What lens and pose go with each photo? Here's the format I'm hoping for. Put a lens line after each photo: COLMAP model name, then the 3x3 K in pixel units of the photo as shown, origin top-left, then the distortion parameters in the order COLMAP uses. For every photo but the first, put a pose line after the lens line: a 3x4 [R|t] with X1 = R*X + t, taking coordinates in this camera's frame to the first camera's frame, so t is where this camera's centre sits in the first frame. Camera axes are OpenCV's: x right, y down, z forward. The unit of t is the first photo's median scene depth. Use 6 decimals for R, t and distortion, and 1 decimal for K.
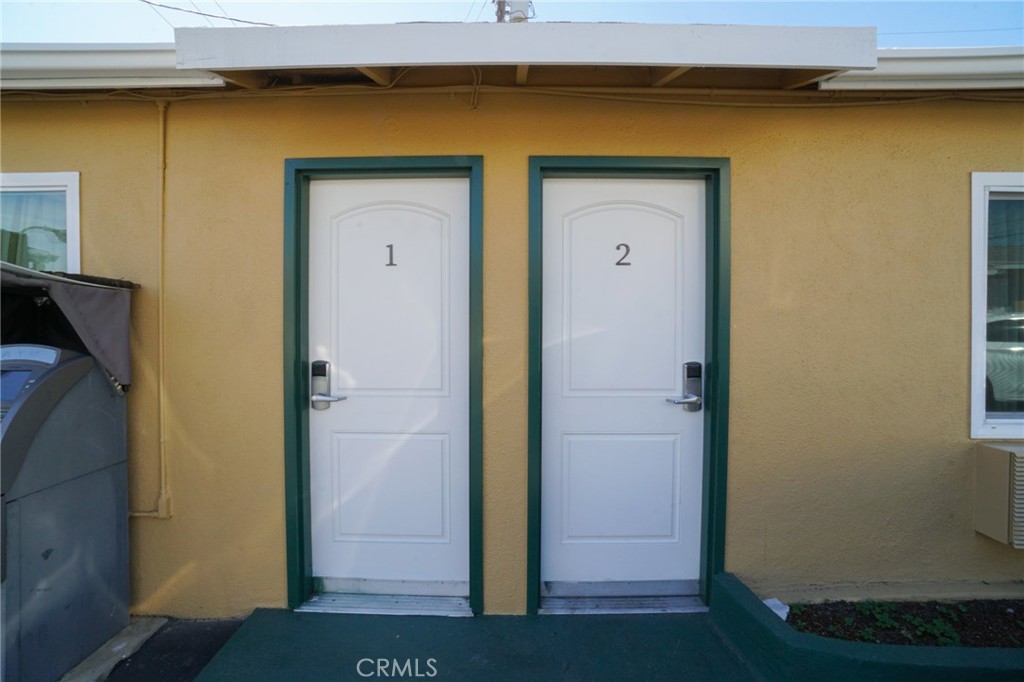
lens RADIAL K [[457.3, 0, 502.5], [0, 457.3, 339.4], [0, 0, 1]] dist [-0.060514, 0.026664]
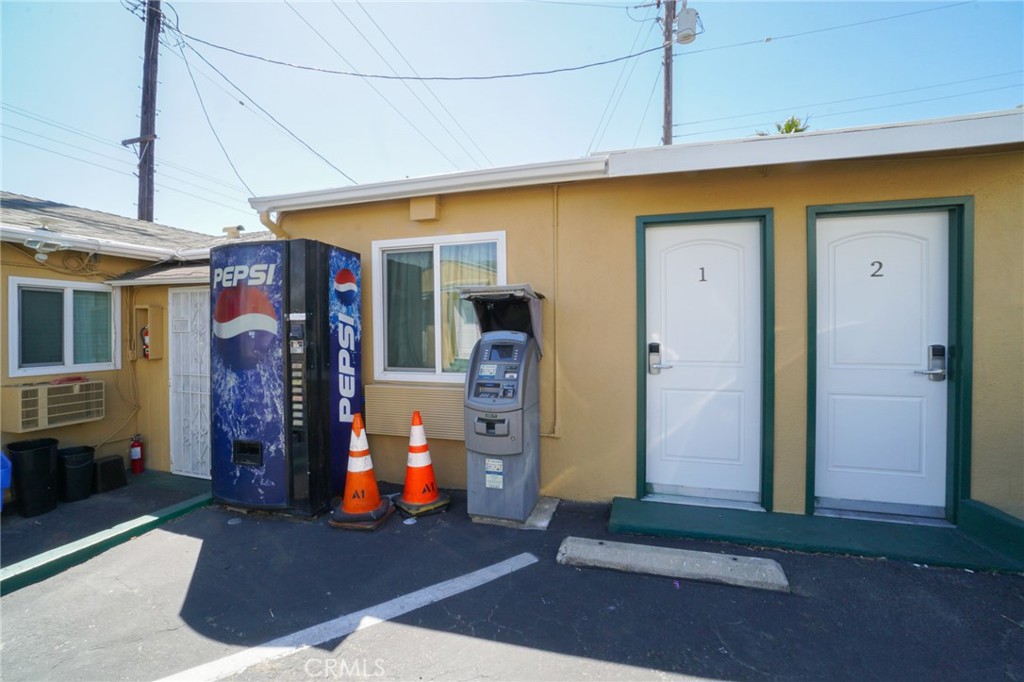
lens RADIAL K [[457.3, 0, 502.5], [0, 457.3, 339.4], [0, 0, 1]] dist [-0.060514, 0.026664]
pose [[0.960039, 0.002965, -0.279849, -0.476211], [-0.005823, 0.999939, -0.009381, 0.054167], [0.279804, 0.010635, 0.959998, -0.666636]]
